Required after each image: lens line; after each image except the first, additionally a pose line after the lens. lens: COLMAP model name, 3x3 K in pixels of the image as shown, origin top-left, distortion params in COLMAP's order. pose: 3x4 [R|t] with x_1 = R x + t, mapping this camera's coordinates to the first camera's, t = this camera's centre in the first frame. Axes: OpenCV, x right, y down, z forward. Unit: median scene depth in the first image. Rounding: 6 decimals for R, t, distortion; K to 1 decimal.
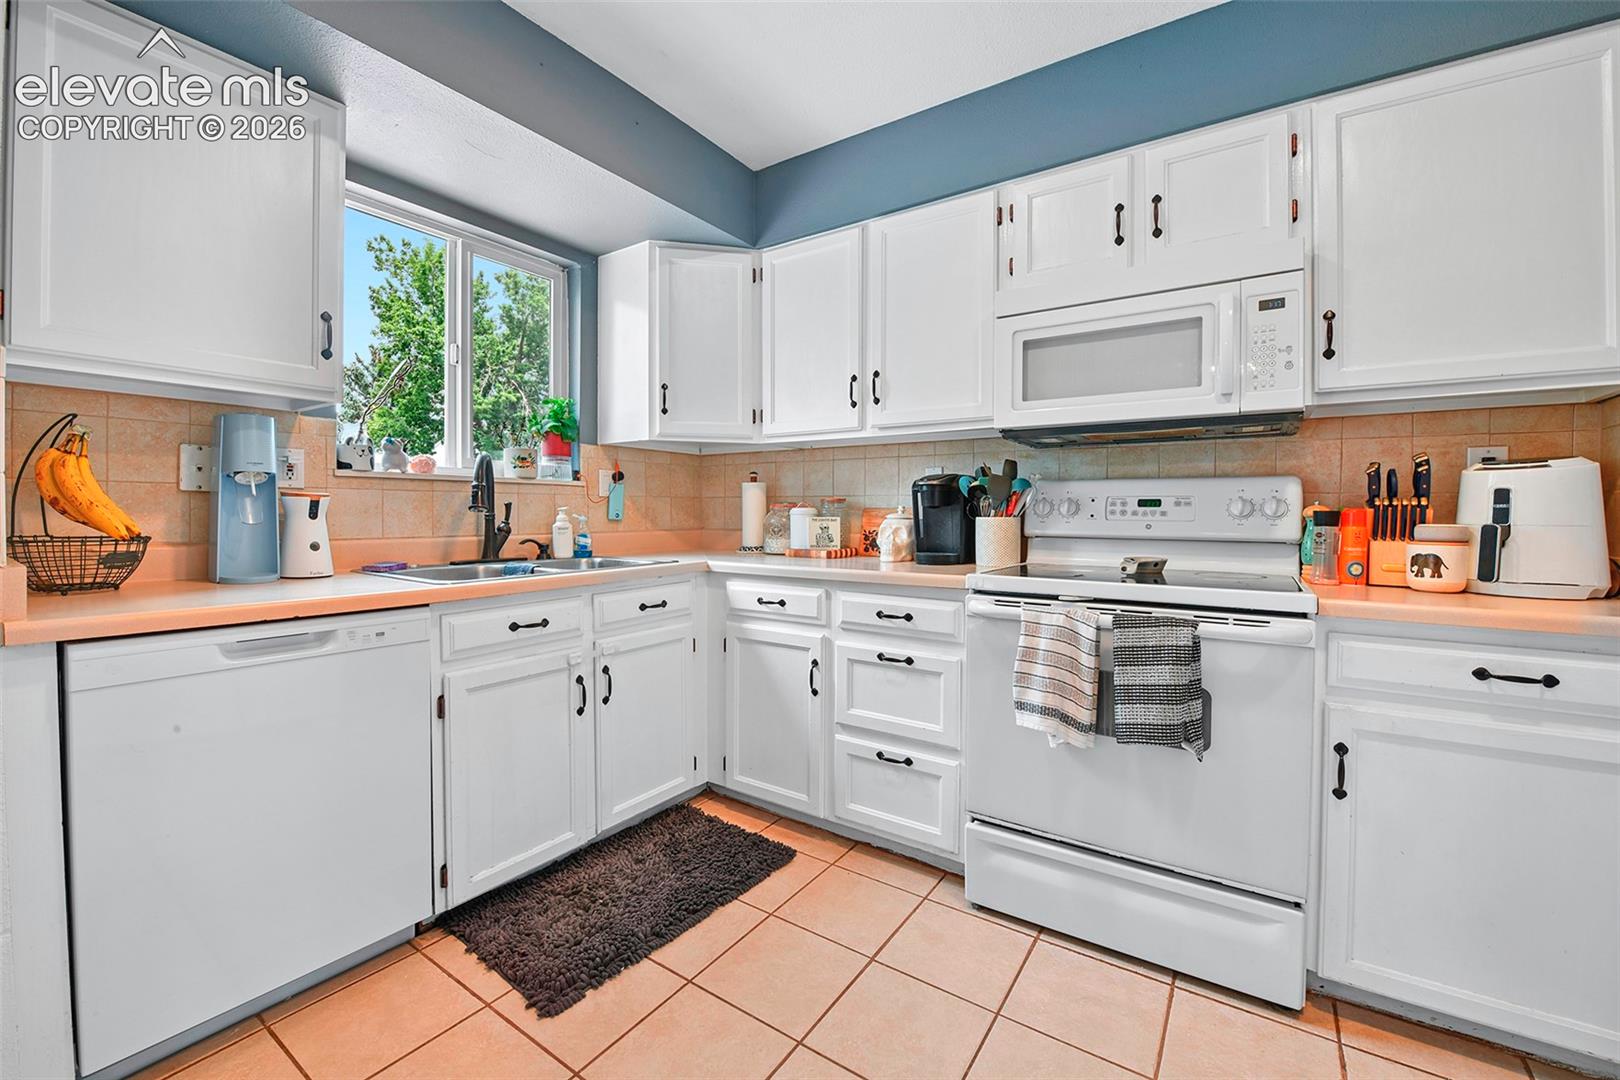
lens RADIAL K [[659.2, 0, 802.6], [0, 659.2, 520.5], [0, 0, 1]] dist [-0.015387, -0.001465]
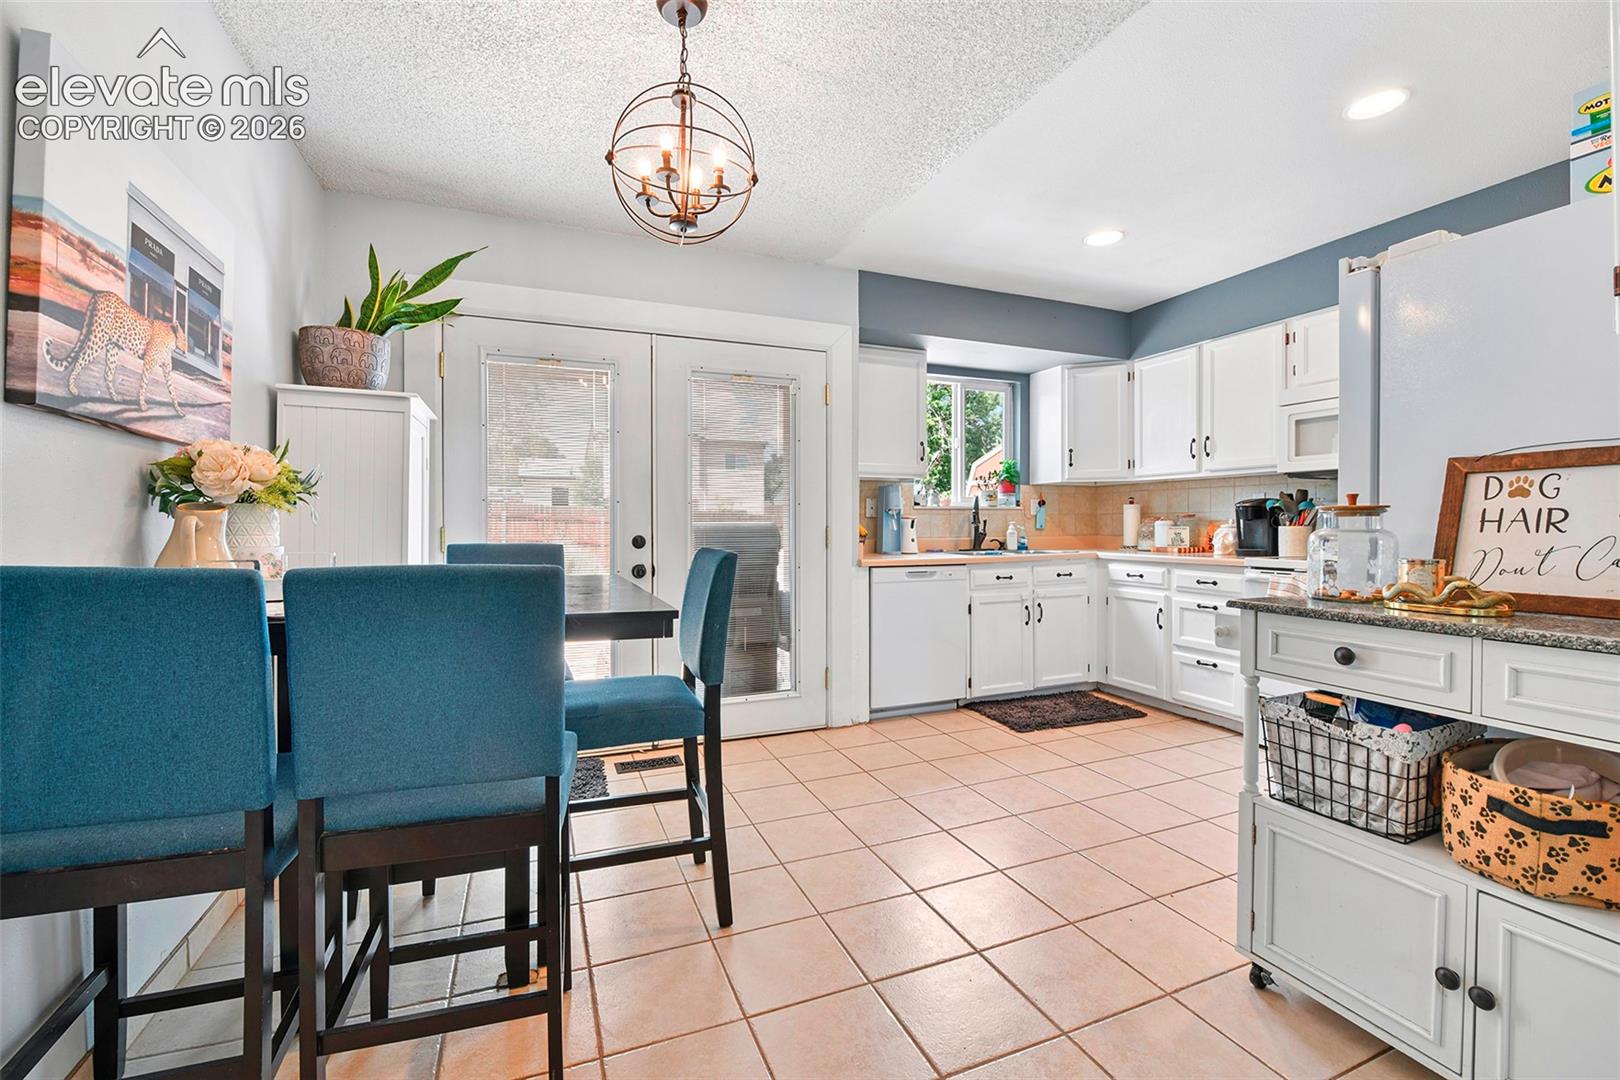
lens RADIAL K [[674.8, 0, 814.5], [0, 674.8, 532.3], [0, 0, 1]] dist [-0.012077, -0.000633]
pose [[0.840820, 0.000139, -0.541315, 0.223843], [0.000098, 1.000000, 0.000408, 0.009595], [0.541315, -0.000396, 0.840820, -1.049554]]
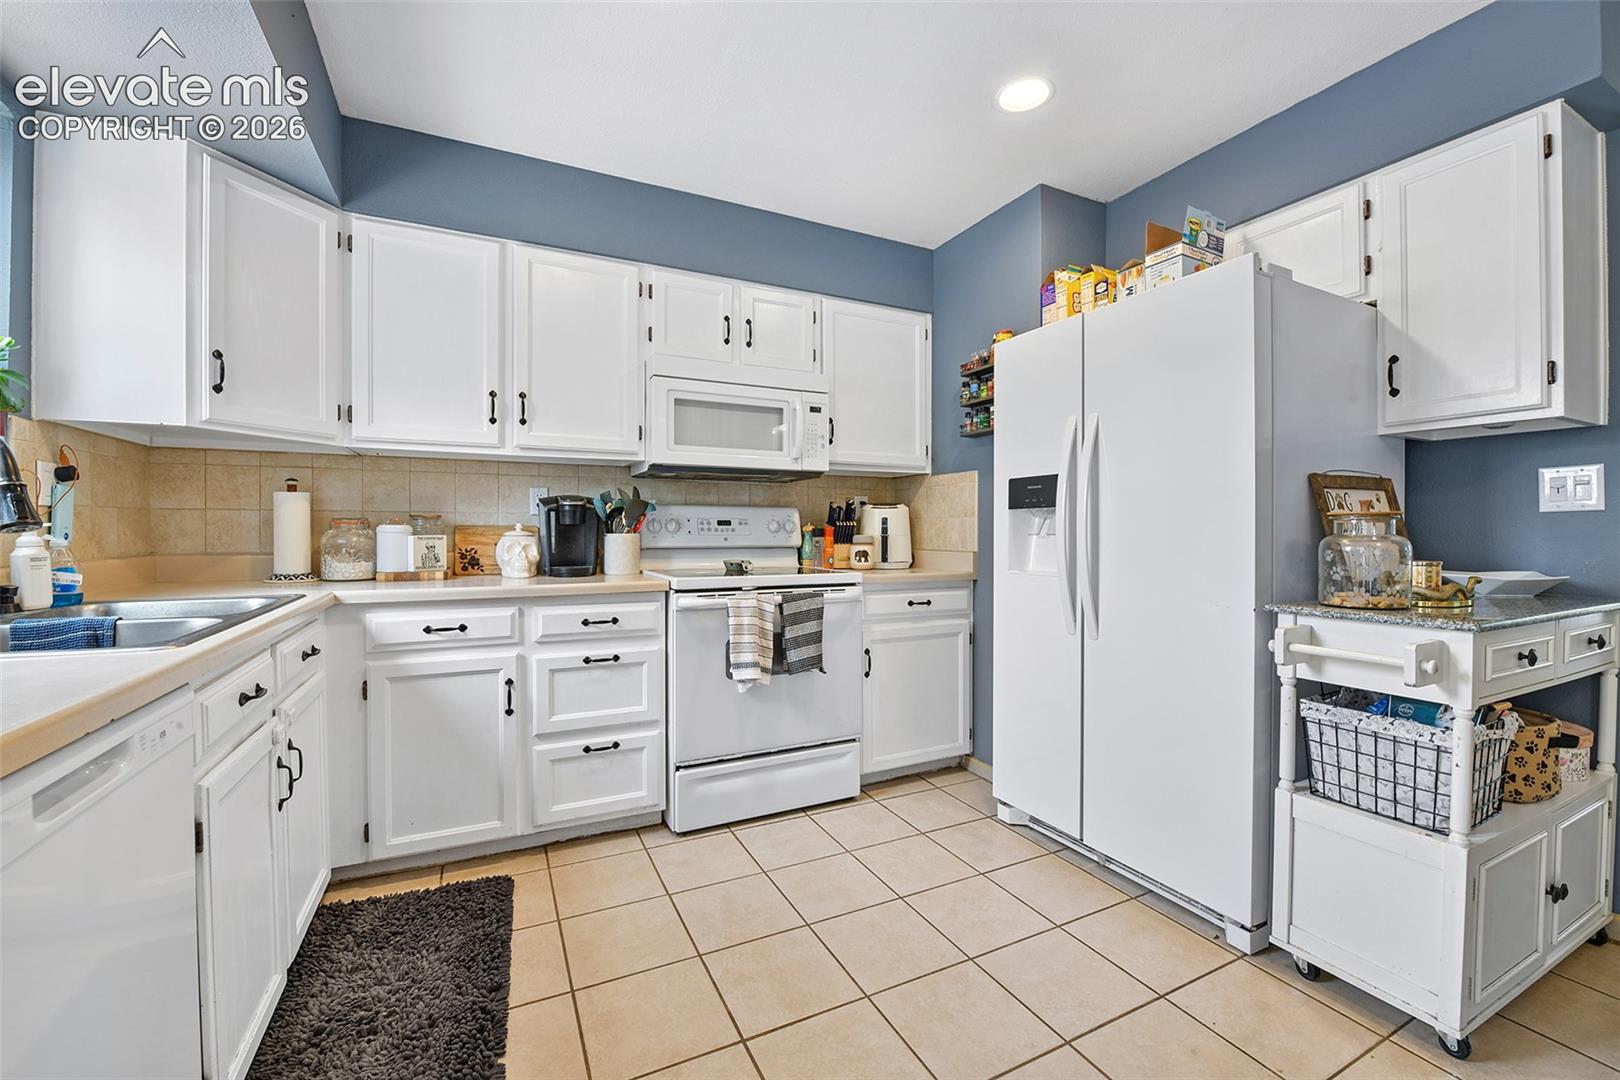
lens RADIAL K [[659.2, 0, 807.3], [0, 659.2, 533.3], [0, 0, 1]] dist [-0.015387, -0.001465]
pose [[0.489633, -0.009480, 0.871877, -0.655016], [0.009958, 0.999936, 0.005281, -0.009607], [-0.871872, 0.006096, 0.489696, 0.129691]]
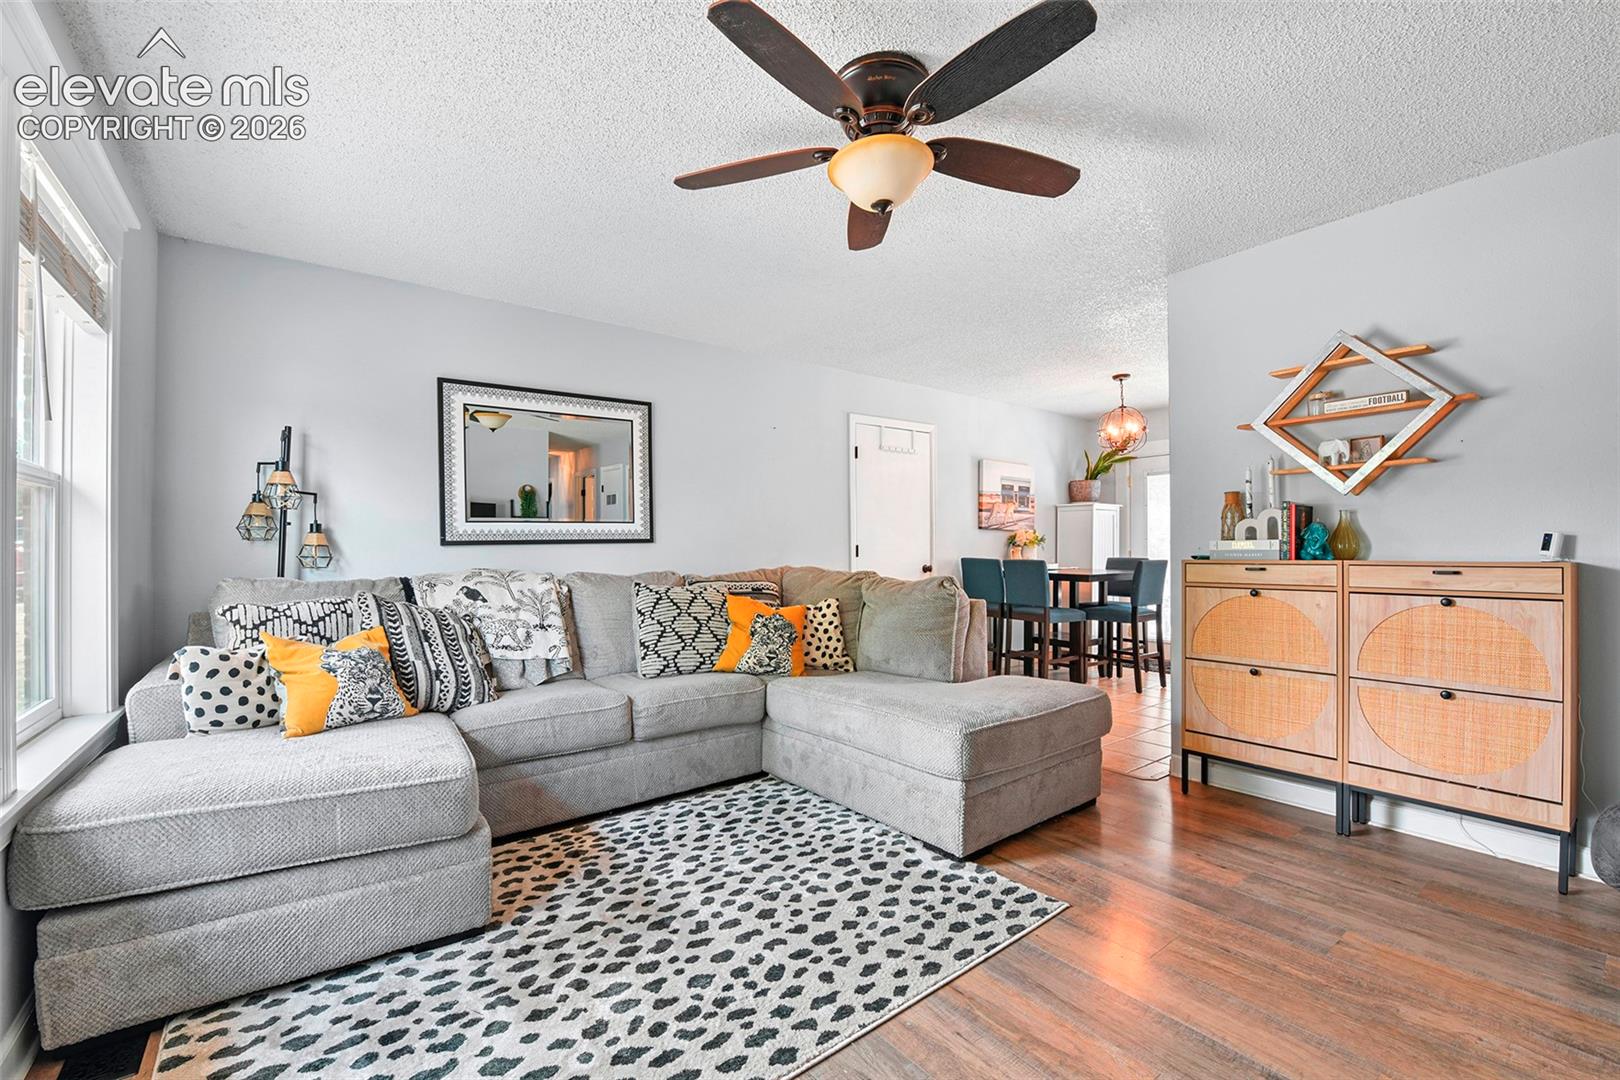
lens RADIAL K [[674.8, 0, 806.0], [0, 674.8, 544.4], [0, 0, 1]] dist [-0.012077, -0.000633]
pose [[-0.319706, -0.009221, -0.947472, 2.384553], [-0.005953, 0.999952, -0.007723, 0.002177], [0.947498, 0.003171, -0.319745, -0.737263]]
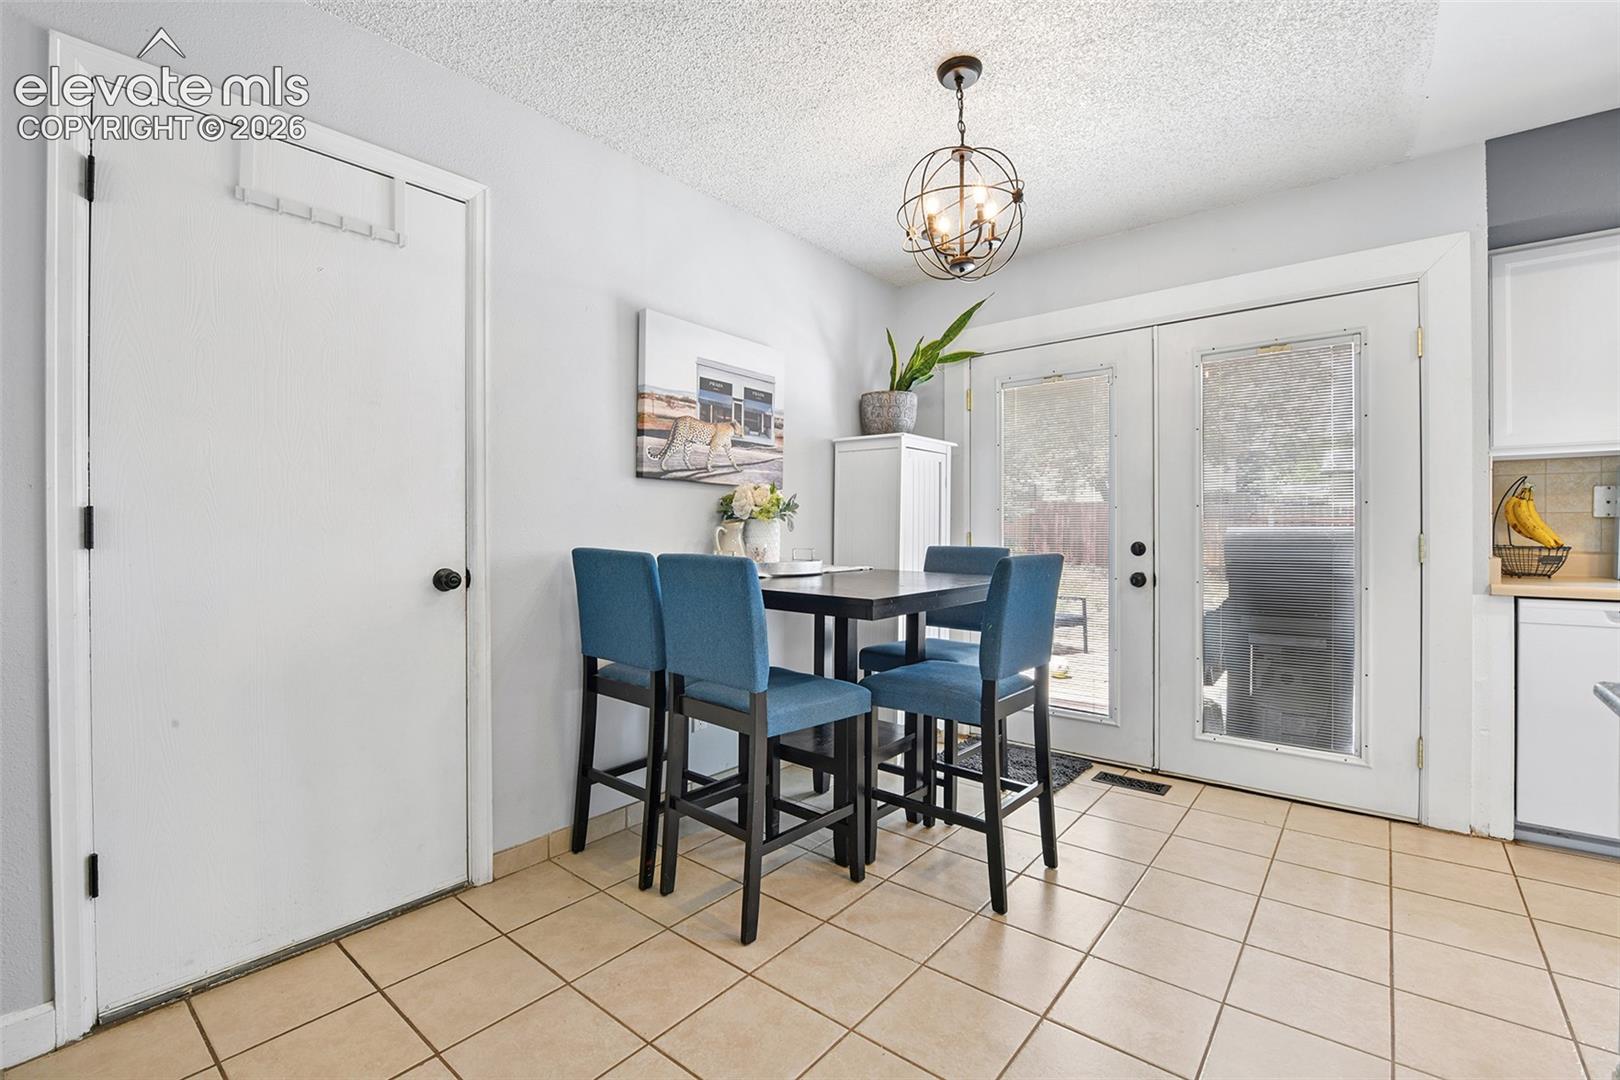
lens RADIAL K [[718.9, 0, 815.0], [0, 718.9, 533.8], [0, 0, 1]] dist [-0.010736, -0.000207]
pose [[-0.072545, -0.001282, -0.997364, 0.658931], [-0.008035, 0.999967, -0.000701, 0.006252], [0.997333, 0.007963, -0.072553, -0.552273]]
